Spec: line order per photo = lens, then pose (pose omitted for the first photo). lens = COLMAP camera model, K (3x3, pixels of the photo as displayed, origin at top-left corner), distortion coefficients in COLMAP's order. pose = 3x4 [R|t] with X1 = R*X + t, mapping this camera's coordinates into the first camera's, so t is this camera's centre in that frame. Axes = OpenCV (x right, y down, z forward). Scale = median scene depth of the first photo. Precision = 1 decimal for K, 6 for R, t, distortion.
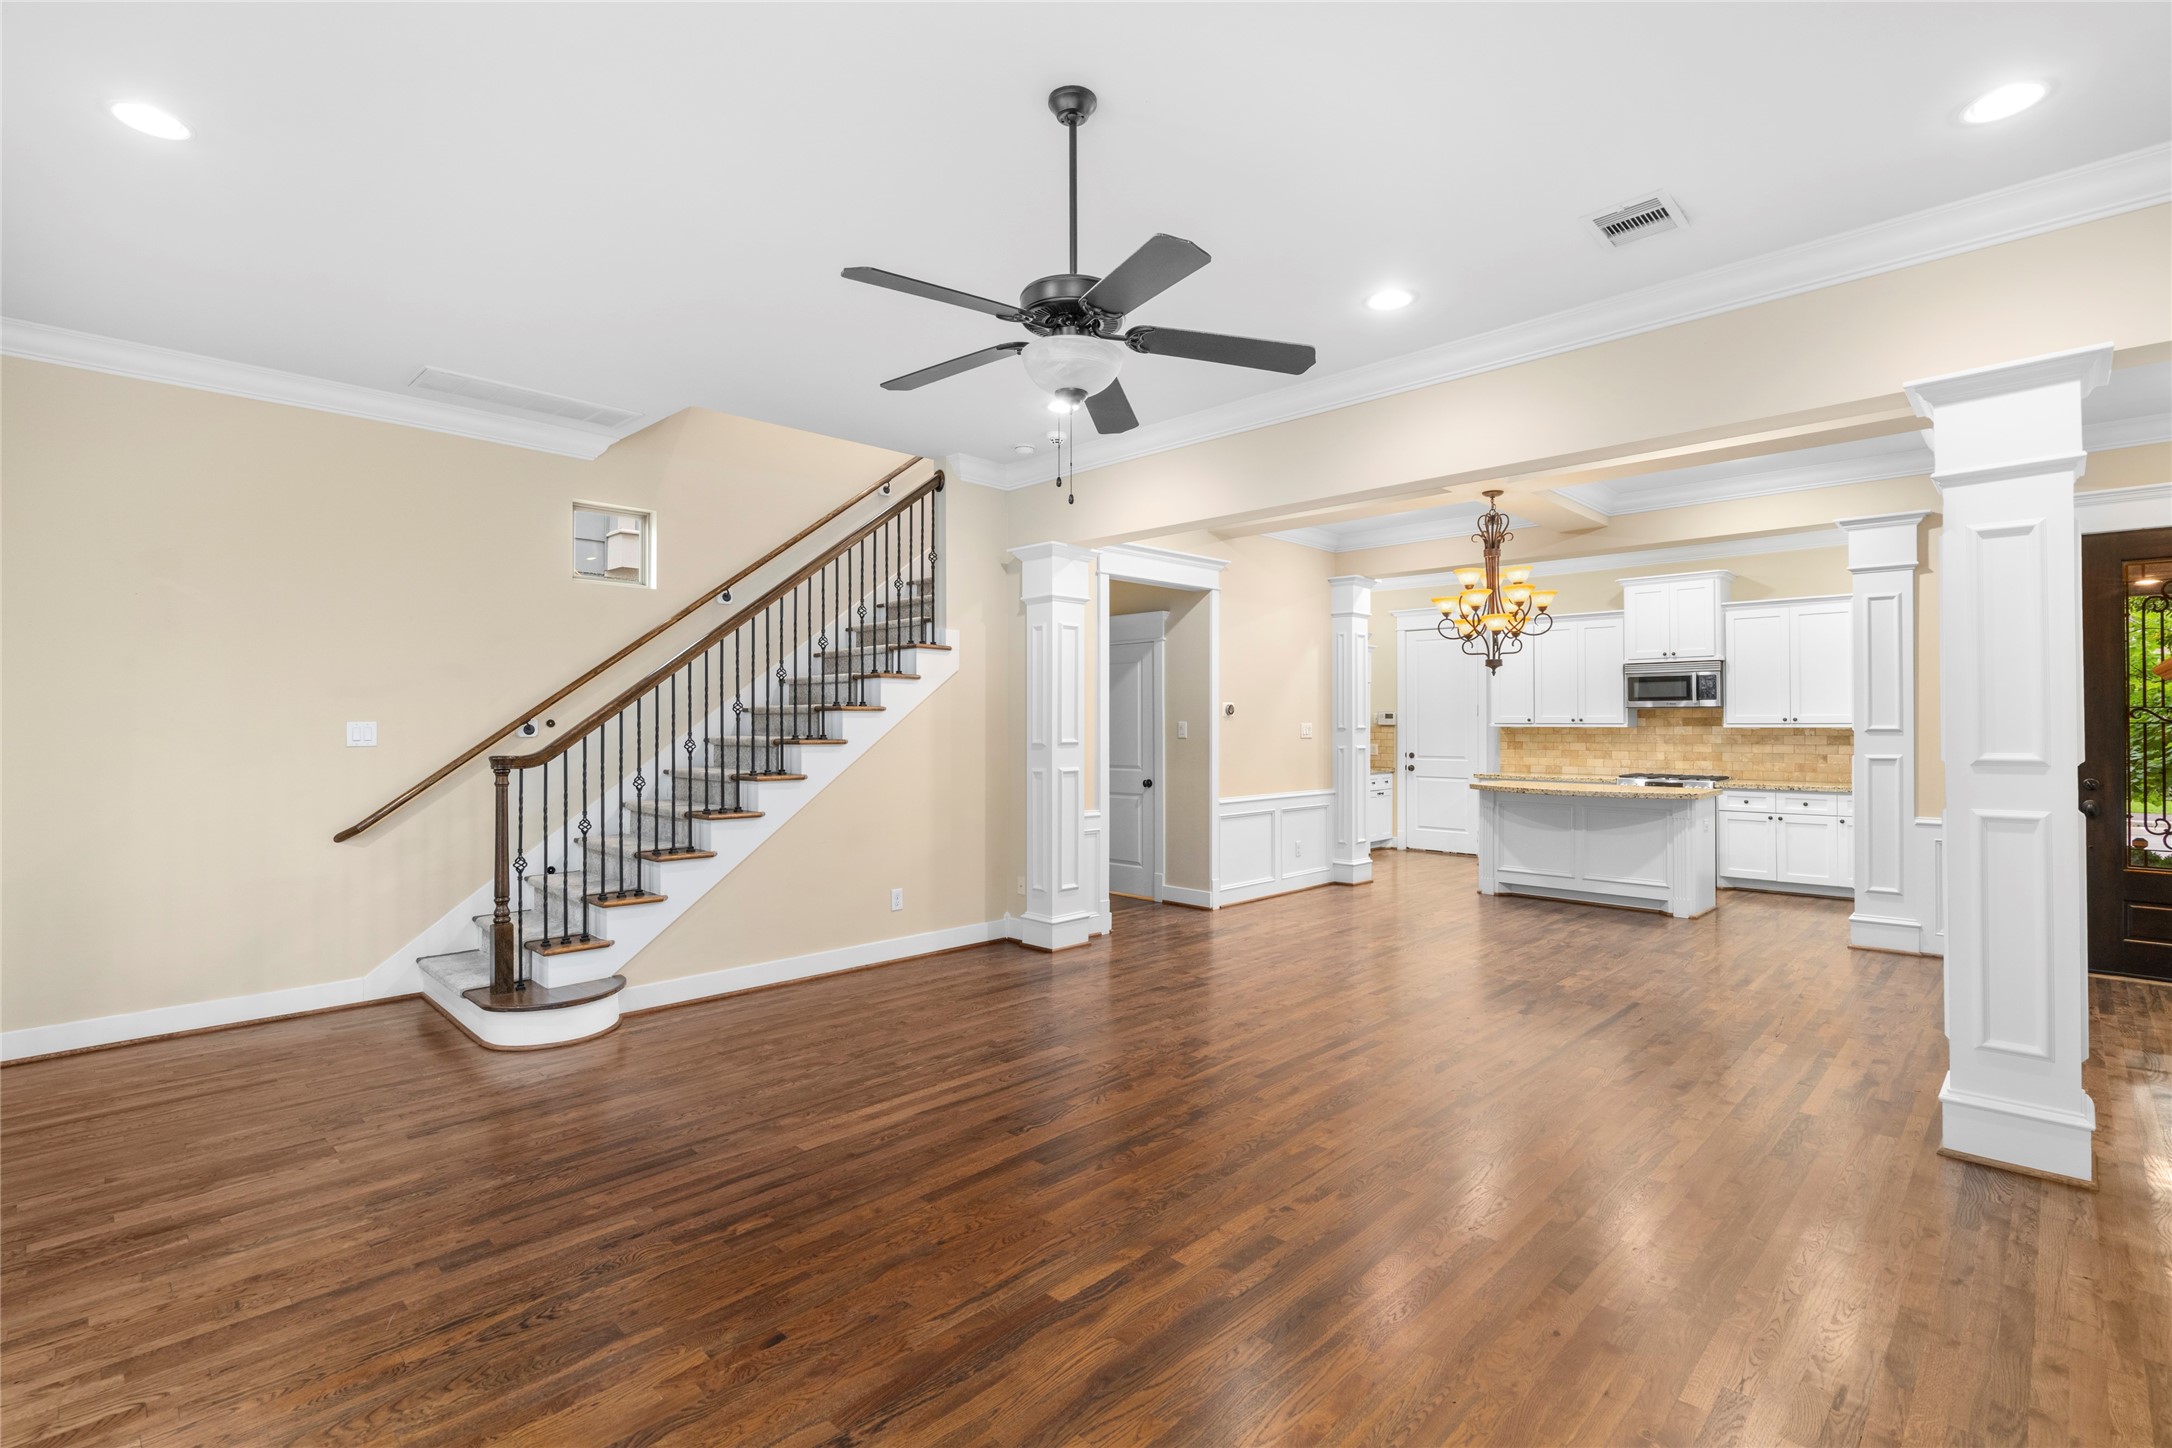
lens RADIAL K [[998.0, 0, 1076.5], [0, 998.0, 710.9], [0, 0, 1]] dist [-0.002539, 0.001298]
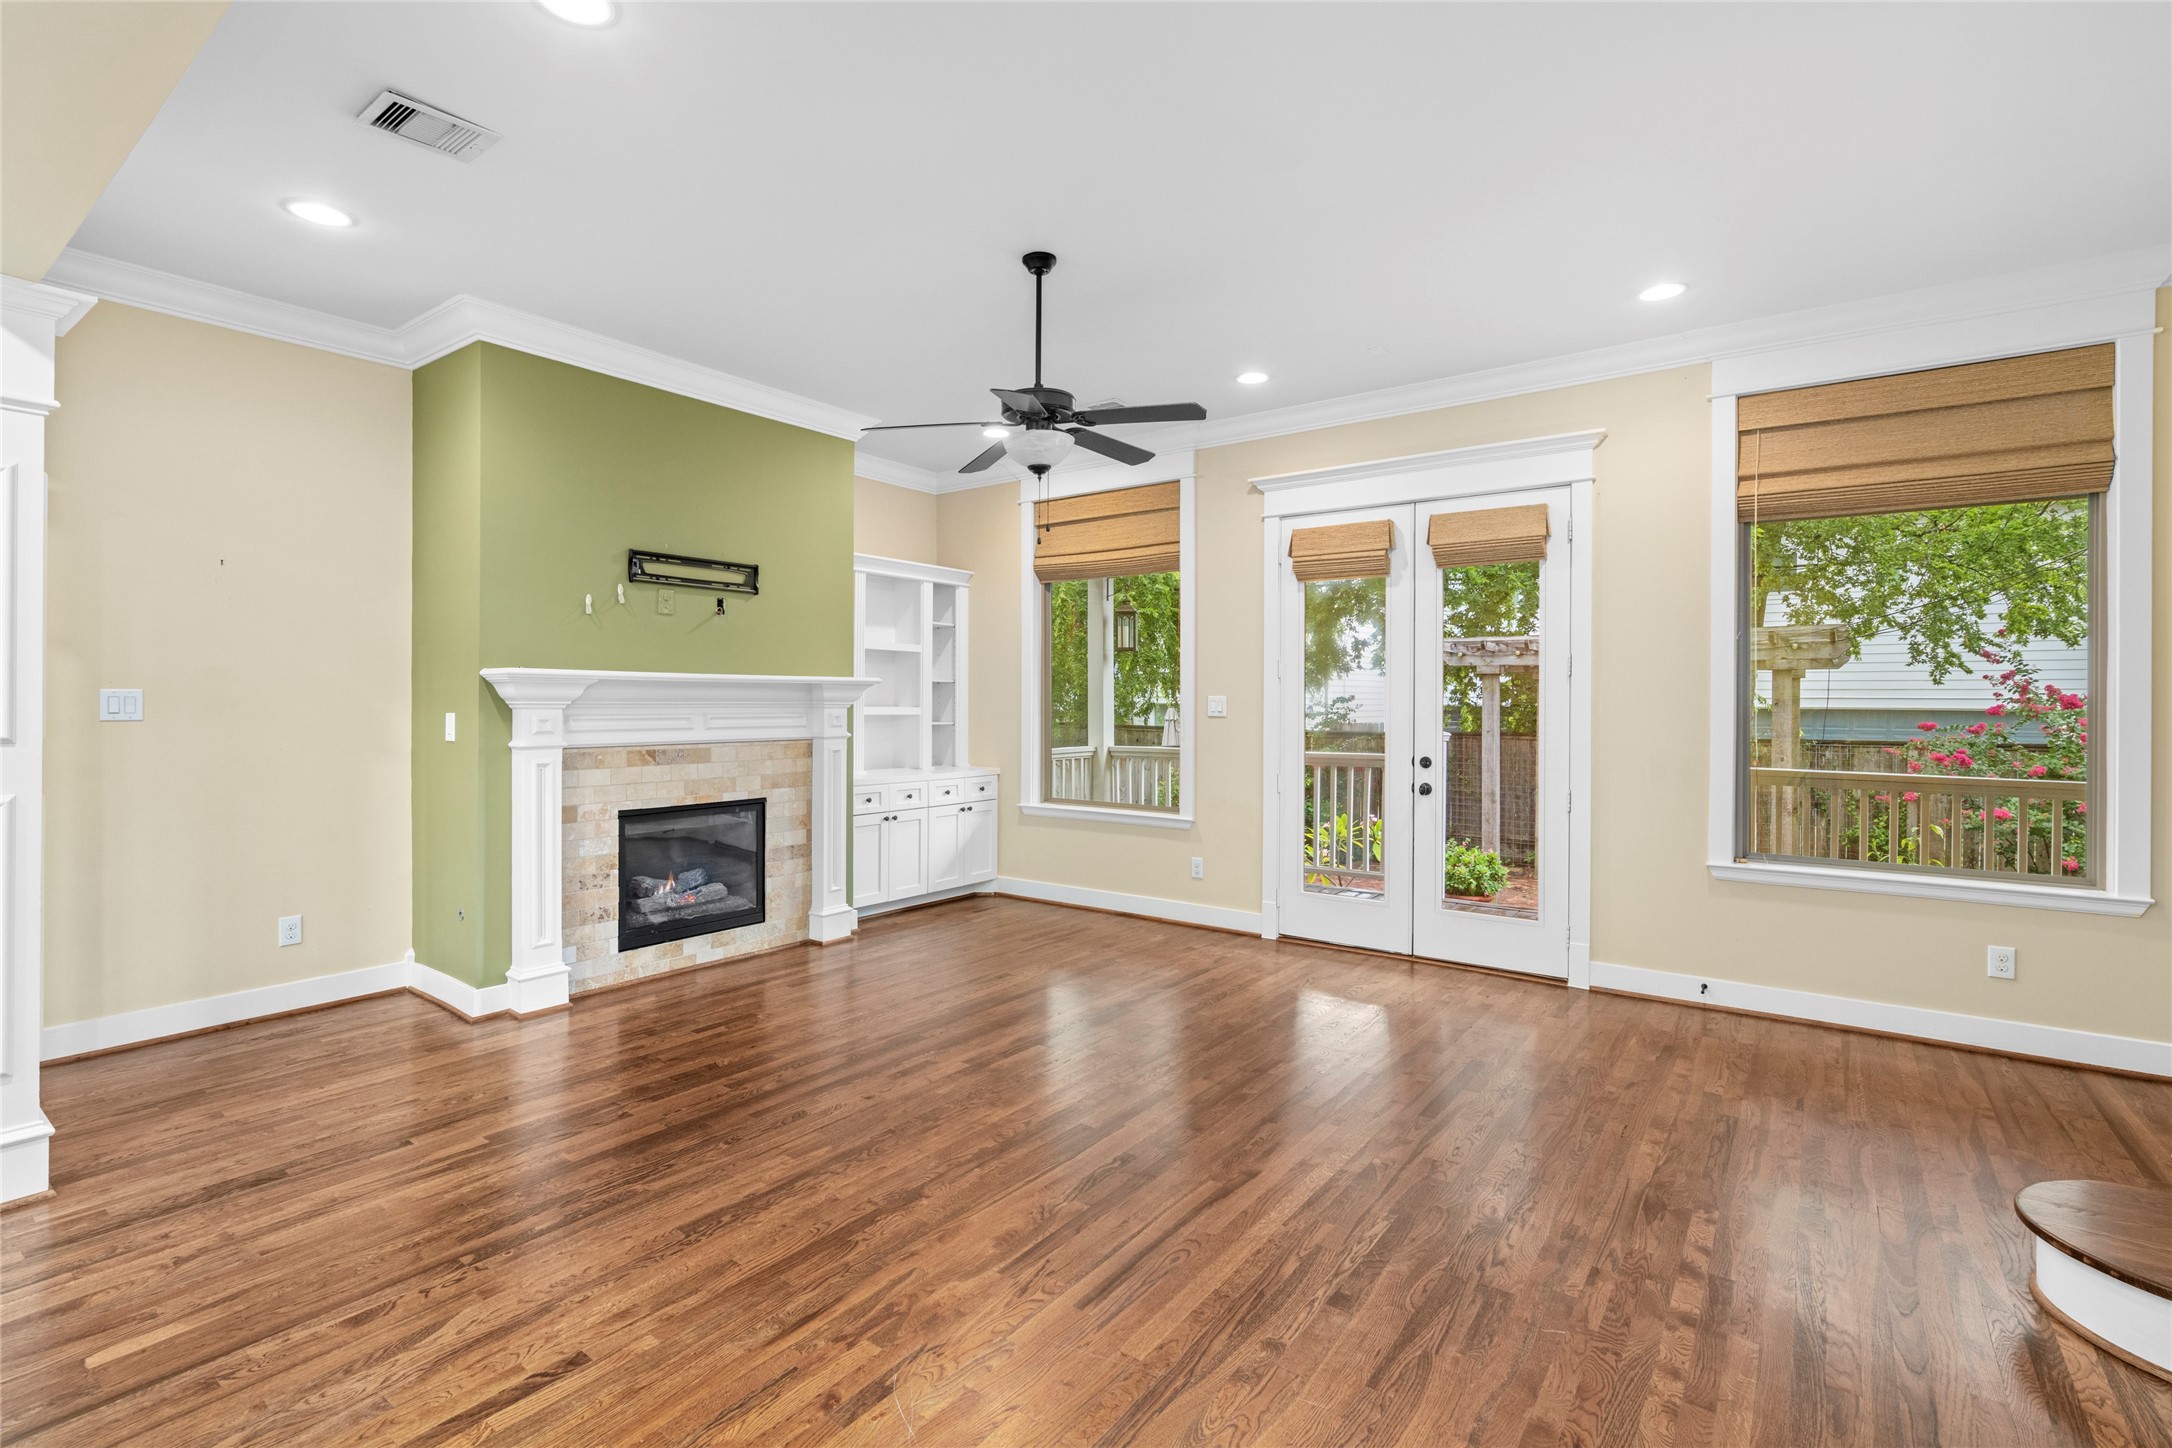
lens RADIAL K [[993.8, 0, 1078.3], [0, 993.8, 705.3], [0, 0, 1]] dist [-0.001955, 0.000931]
pose [[-0.990715, -0.001923, -0.135945, 0.056851], [-0.000718, 0.999960, -0.008916, 0.015484], [0.135956, -0.008736, -0.990676, 1.026671]]
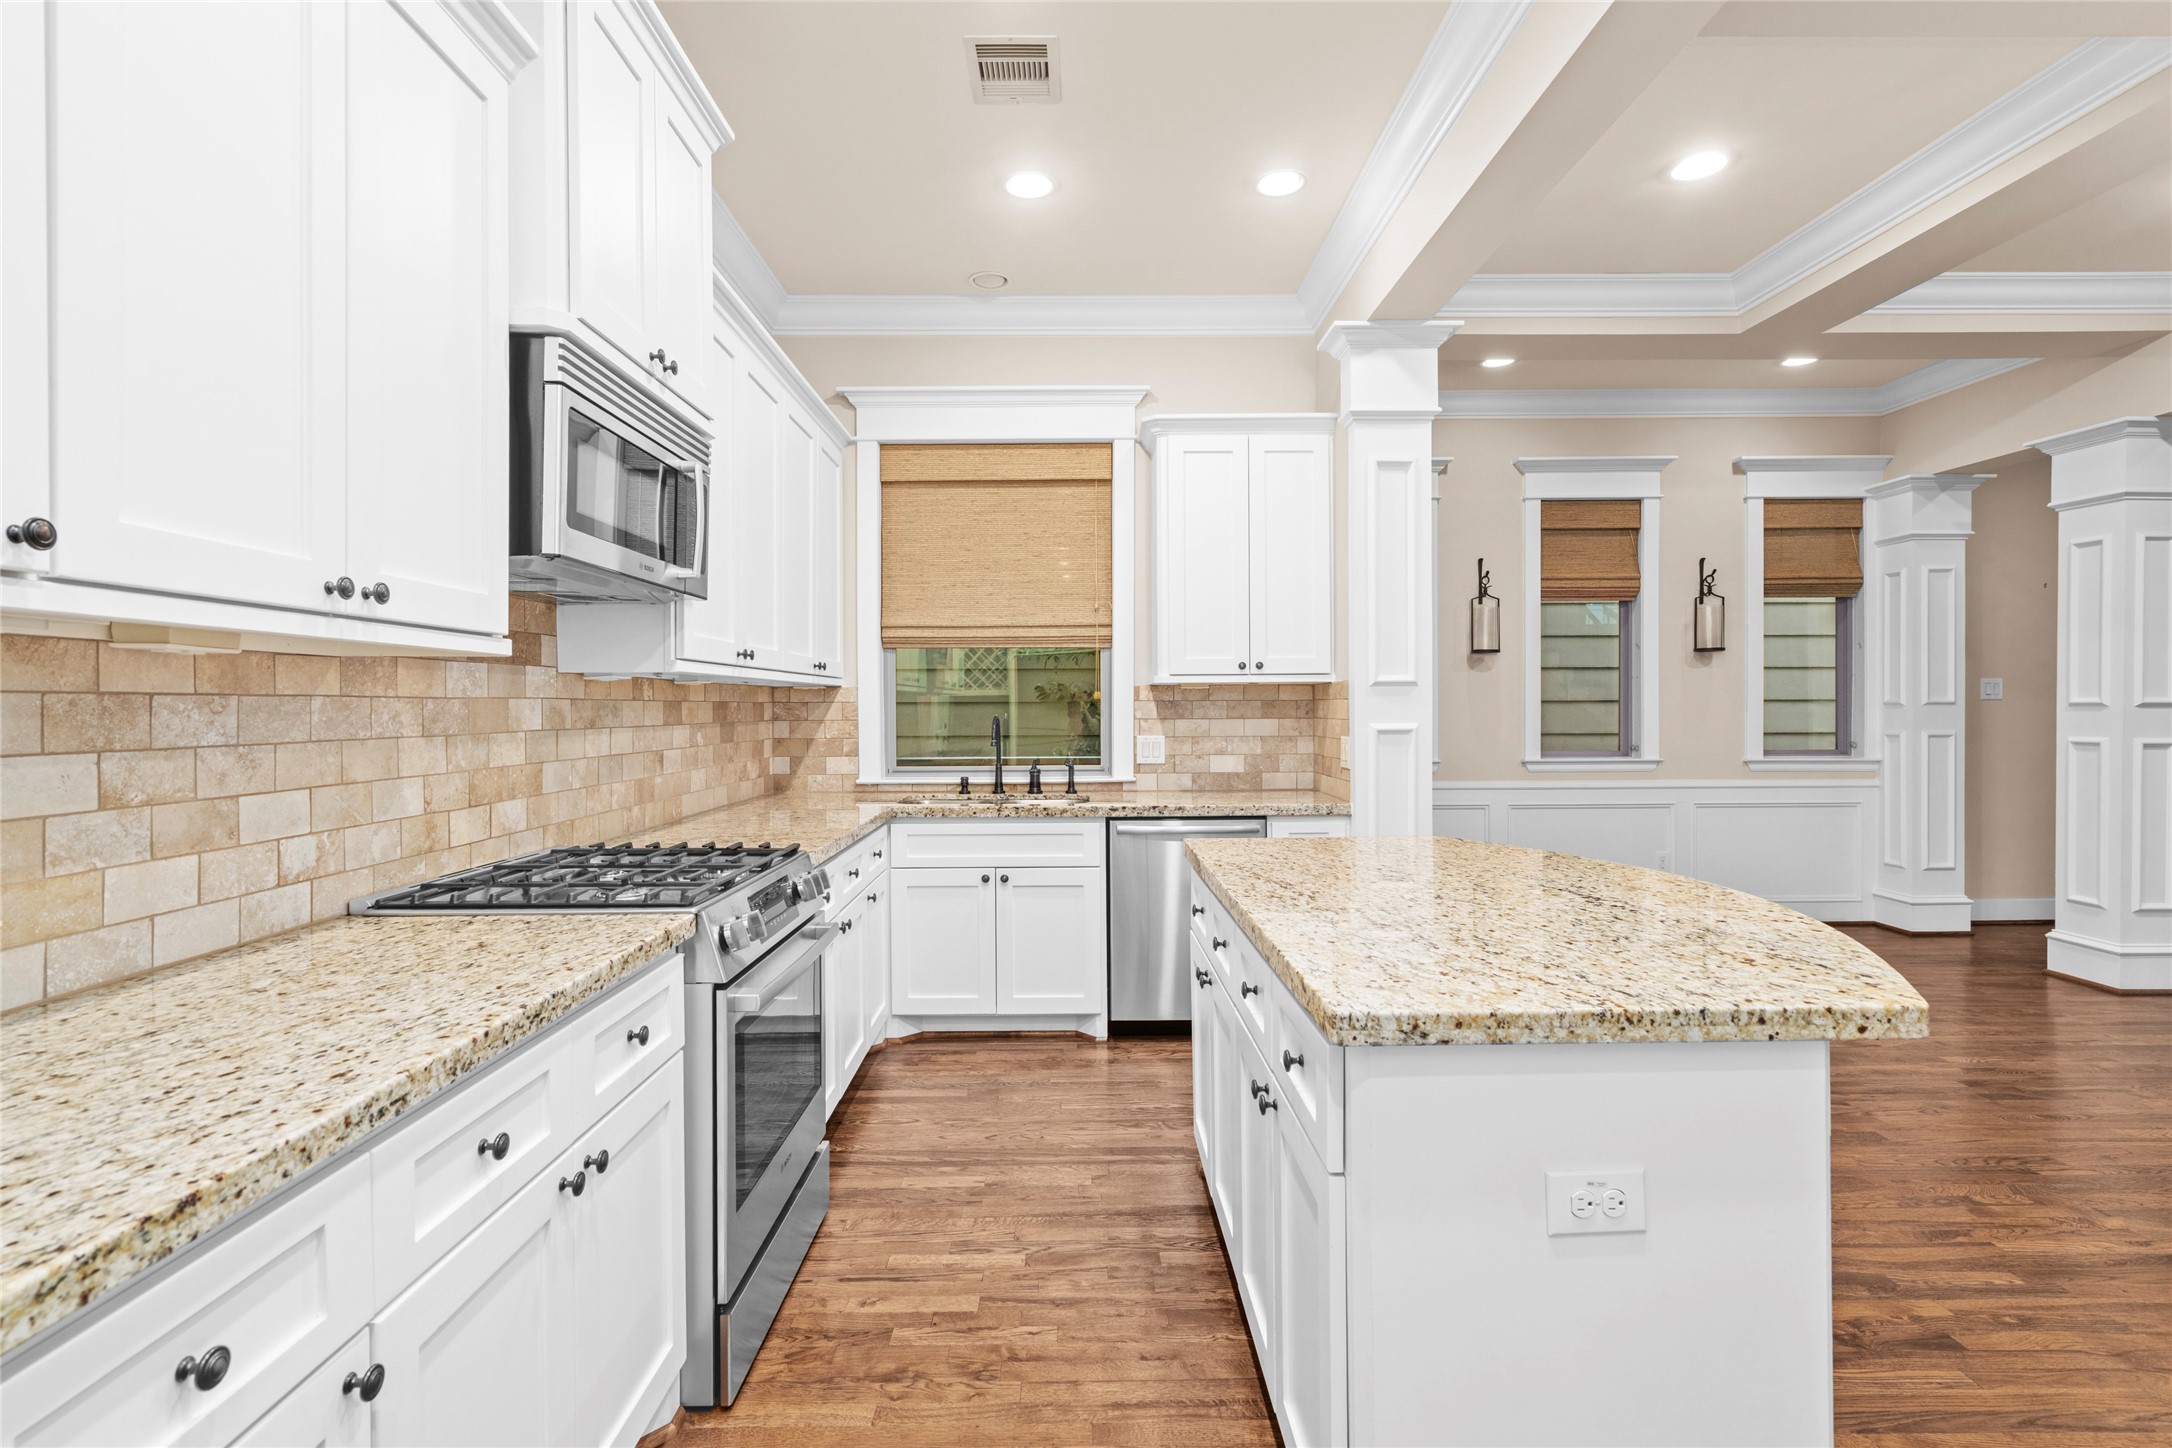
lens RADIAL K [[1026.7, 0, 1076.1], [0, 1026.7, 716.2], [0, 0, 1]] dist [-0.000558, 0.000791]
pose [[-0.708992, -0.004359, 0.705203, 0.501883], [-0.006662, 0.999978, -0.000517, 0.040953], [-0.705185, -0.005064, -0.709005, 1.597322]]
